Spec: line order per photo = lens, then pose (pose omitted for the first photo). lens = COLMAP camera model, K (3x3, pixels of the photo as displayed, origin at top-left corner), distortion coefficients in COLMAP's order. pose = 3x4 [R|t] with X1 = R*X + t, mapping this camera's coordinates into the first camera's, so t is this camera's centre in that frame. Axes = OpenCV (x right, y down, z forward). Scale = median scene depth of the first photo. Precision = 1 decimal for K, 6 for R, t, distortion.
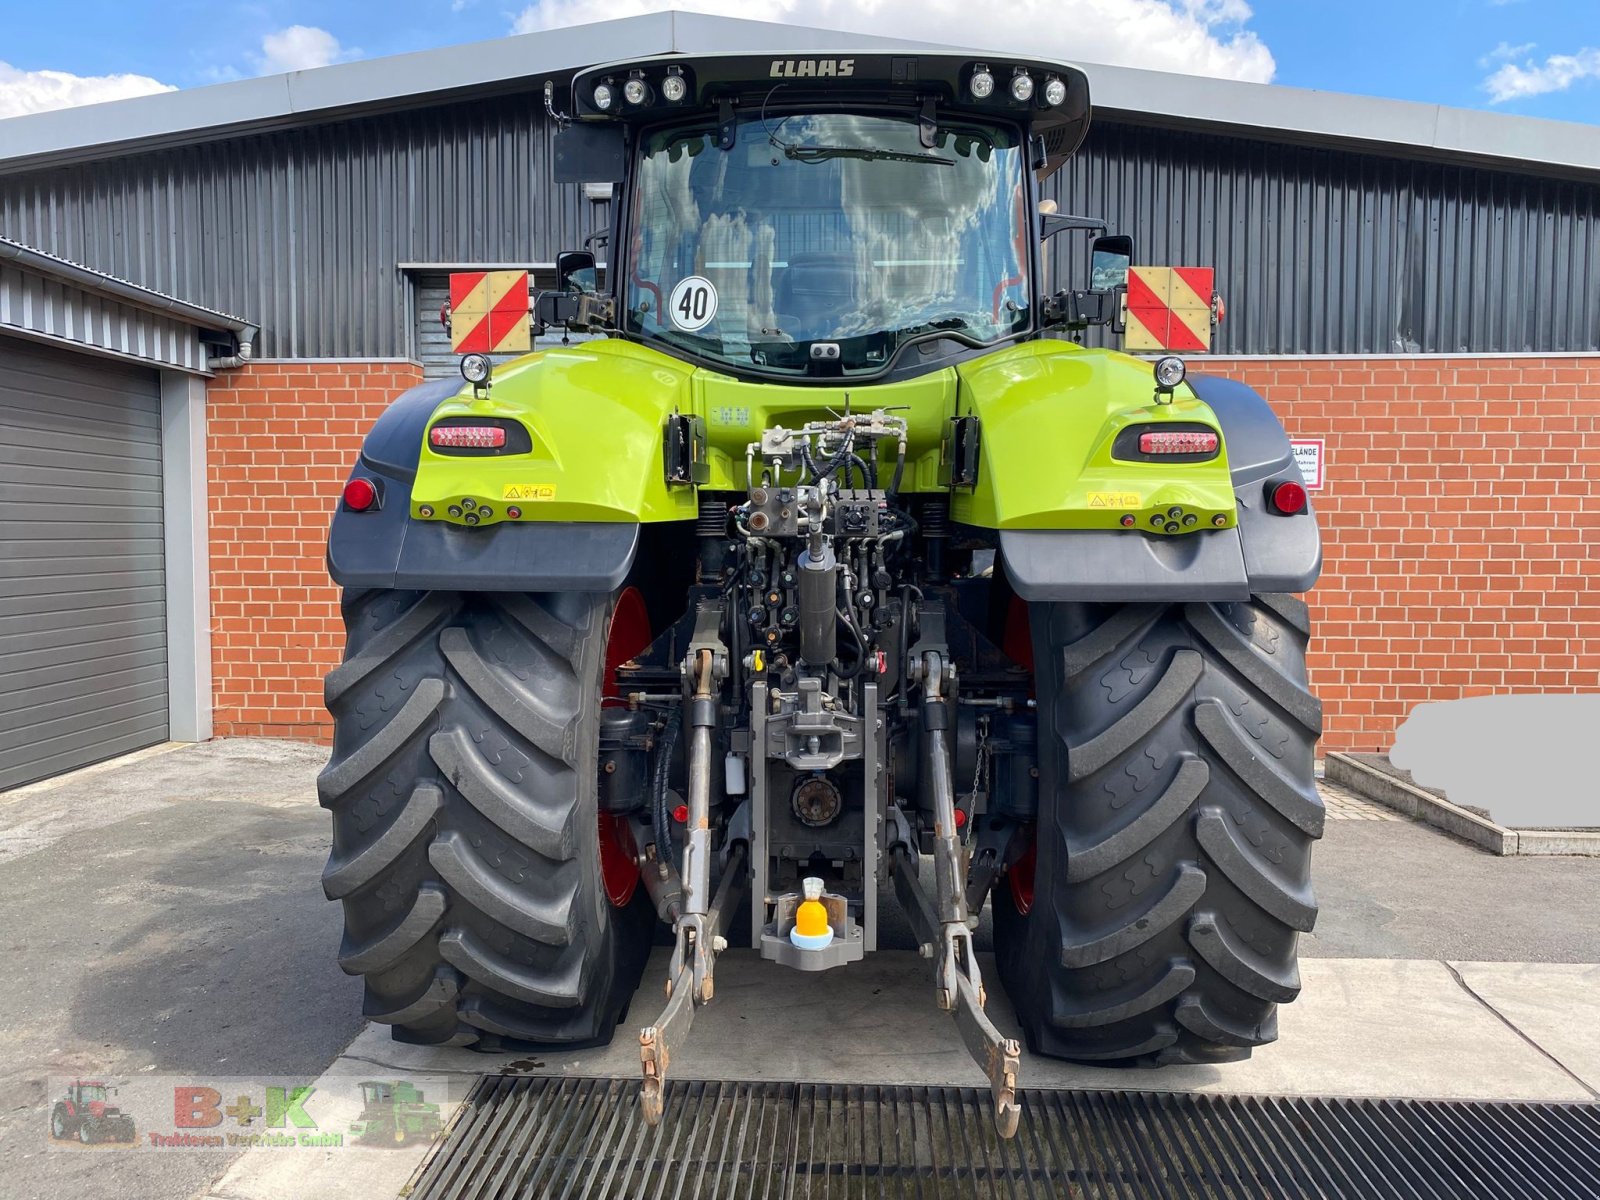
lens RADIAL K [[1230.7, 0, 801.2], [0, 1230.7, 590.4], [0, 0, 1]] dist [0.030751, -0.041765]
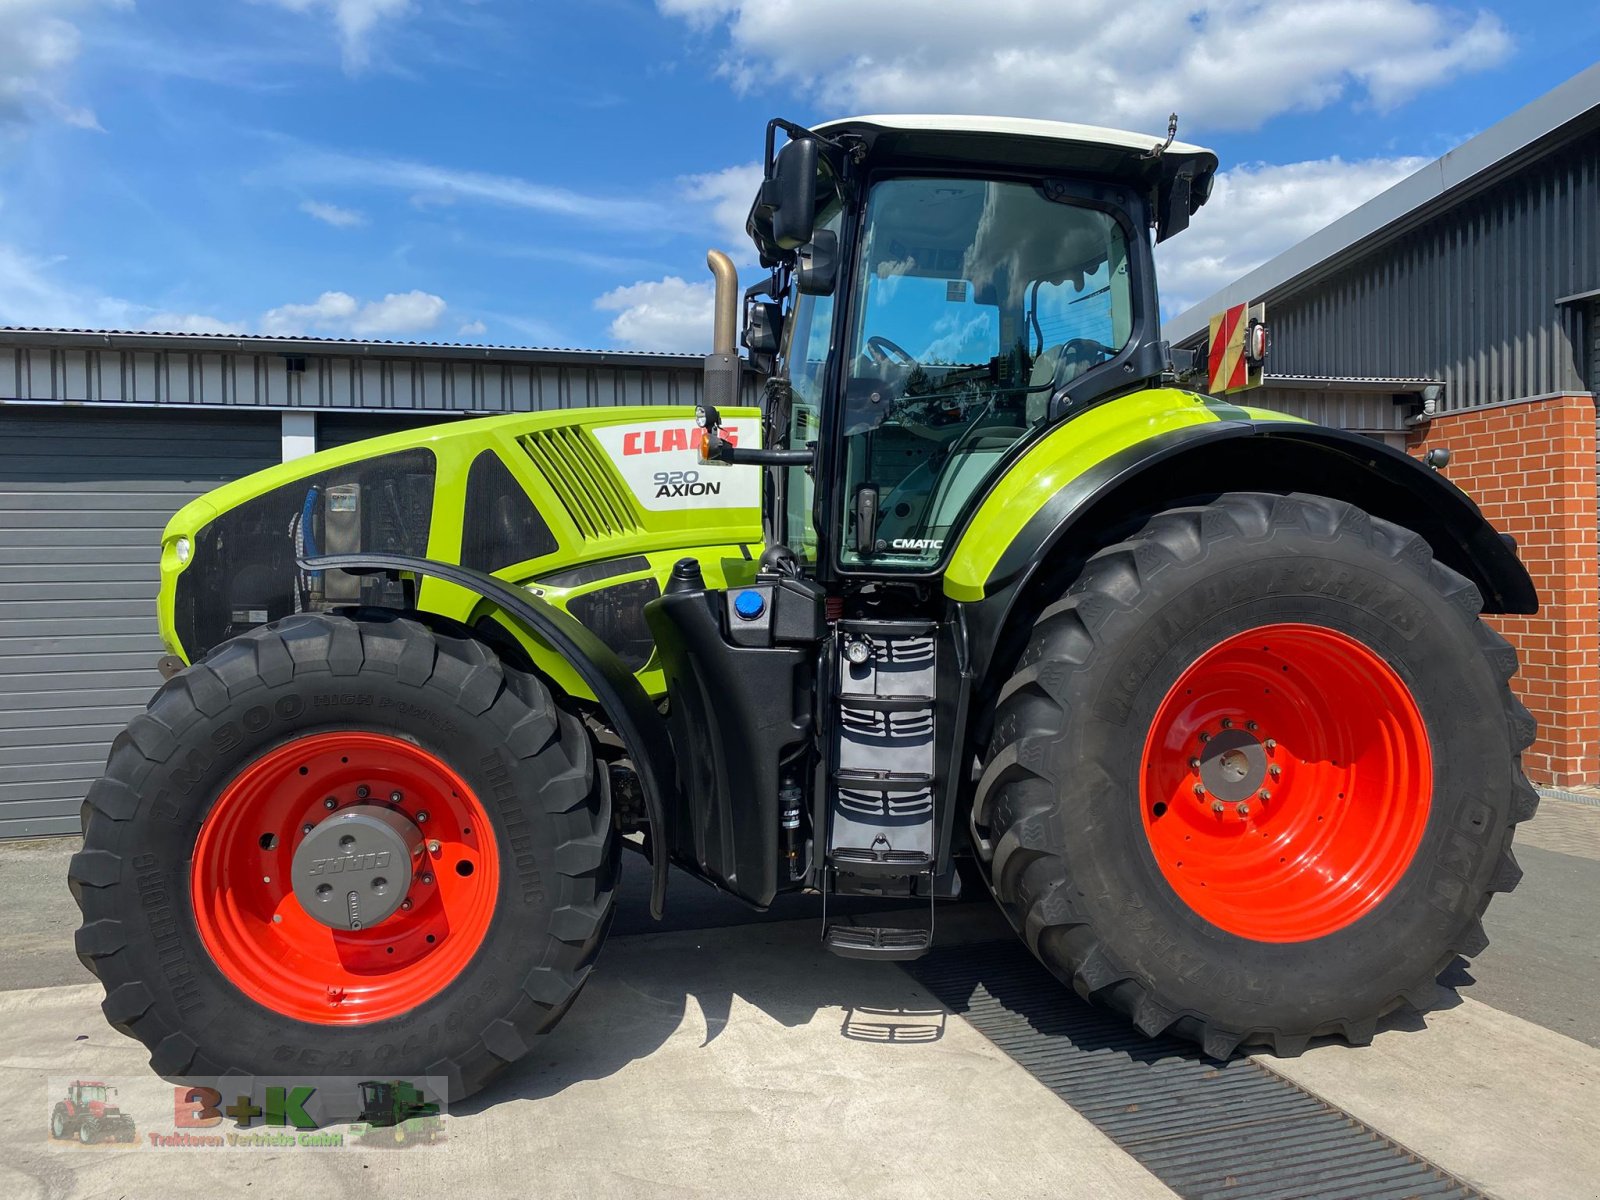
lens RADIAL K [[1230.7, 0, 805.5], [0, 1230.7, 592.6], [0, 0, 1]] dist [0.030751, -0.041765]
pose [[0.320082, 0.005334, -0.947375, 1.125394], [-0.037733, 0.999262, -0.007122, 0.013260], [0.946638, 0.038027, 0.320047, 0.267326]]
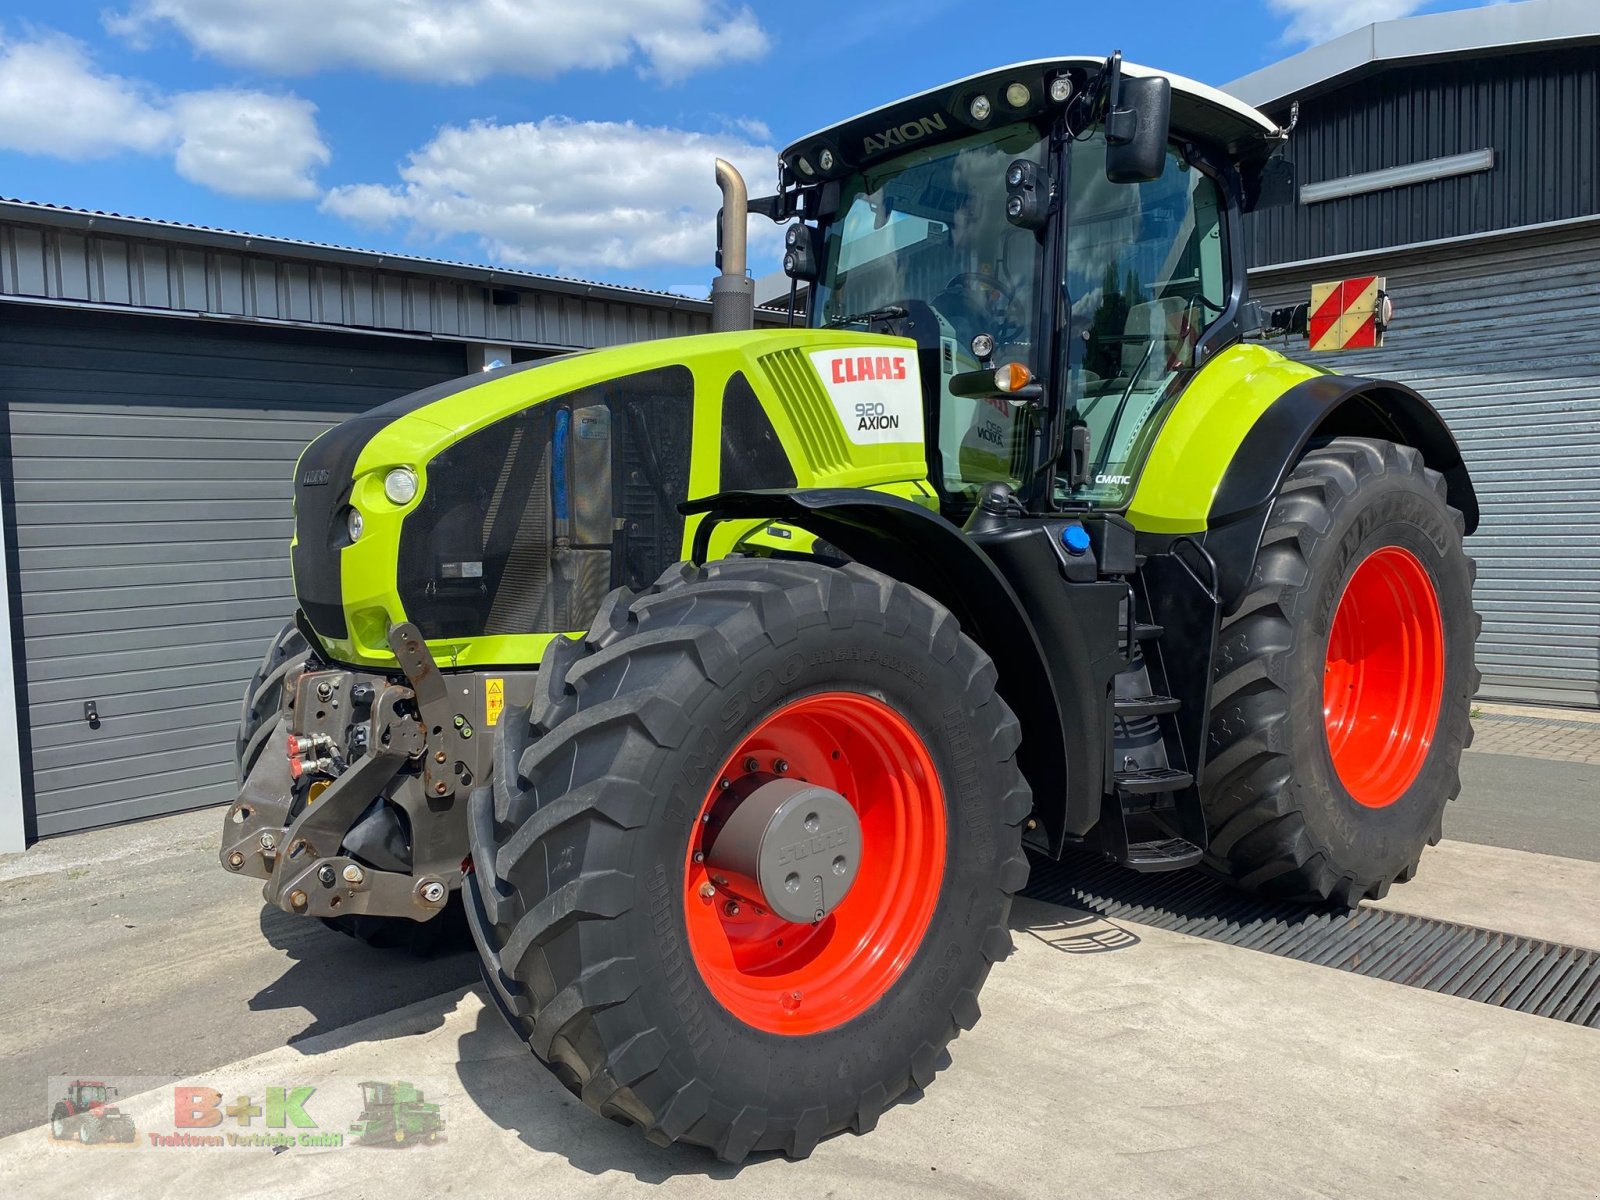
lens RADIAL K [[1230.7, 0, 802.0], [0, 1230.7, 598.2], [0, 0, 1]] dist [0.030751, -0.041765]
pose [[0.752650, 0.027939, -0.657827, 0.607800], [-0.010174, 0.999473, 0.030809, 0.038560], [0.658342, -0.016496, 0.752538, -0.420966]]
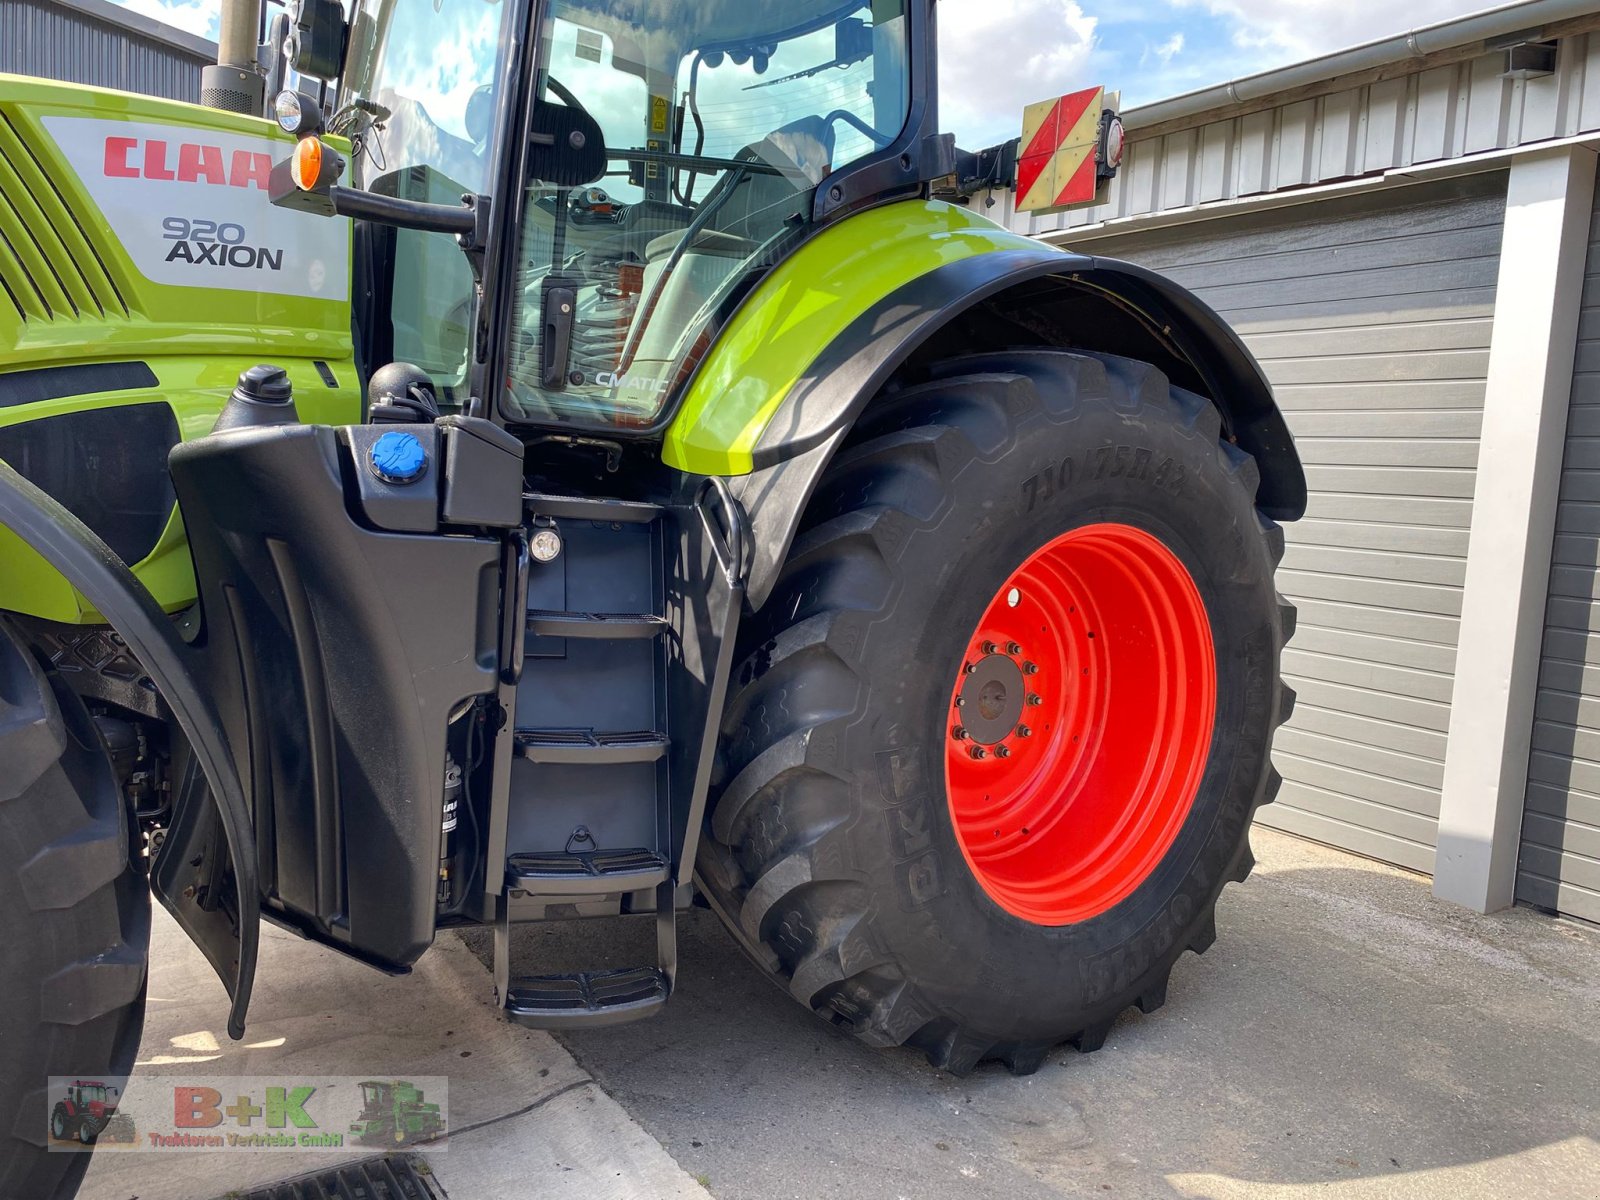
lens RADIAL K [[1169.0, 0, 771.4], [0, 1169.0, 616.2], [0, 0, 1]] dist [-0.009452, -0.013711]
pose [[0.702202, 0.124270, -0.701049, 0.617872], [-0.087786, 0.992248, 0.087960, 0.028249], [0.706545, -0.000224, 0.707668, 0.291633]]
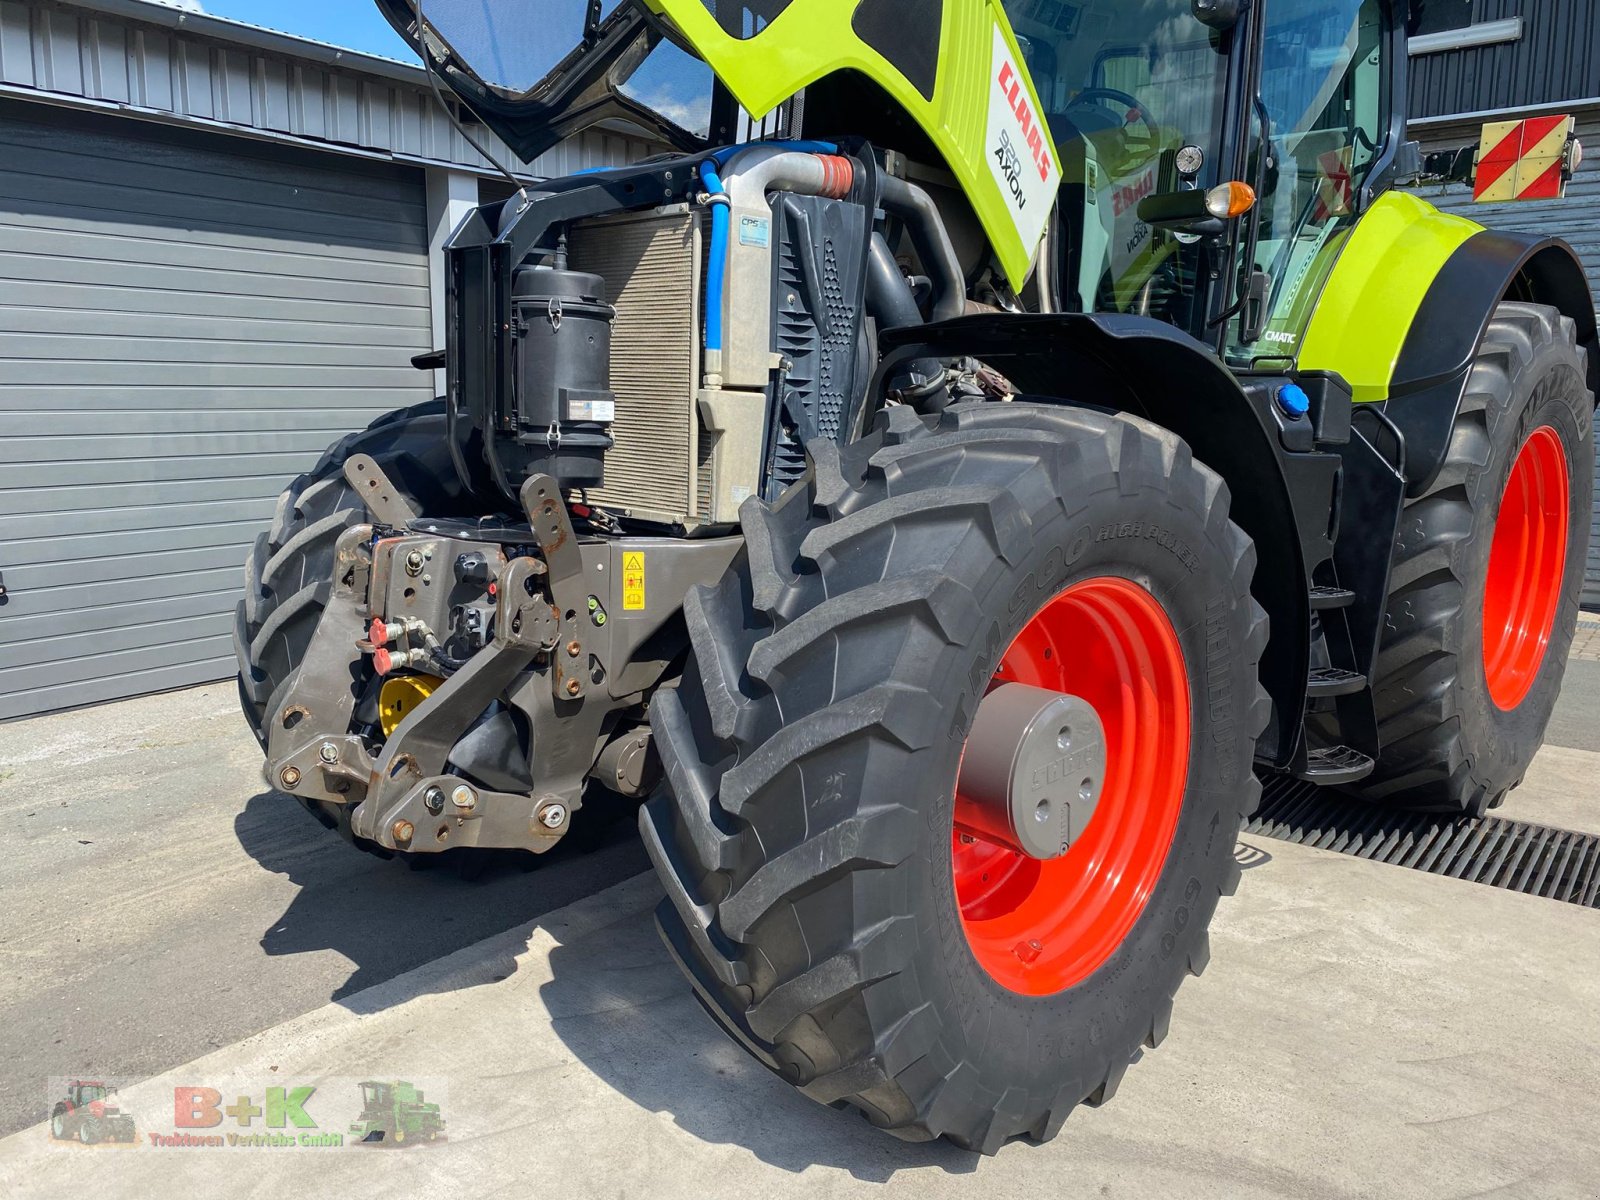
lens RADIAL K [[1230.7, 0, 799.9], [0, 1230.7, 594.1], [0, 0, 1]] dist [0.030751, -0.041765]
pose [[0.814572, 0.098847, -0.571579, 0.310554], [-0.038394, 0.992400, 0.116907, 0.067770], [0.578791, -0.073284, 0.812176, -0.412130]]
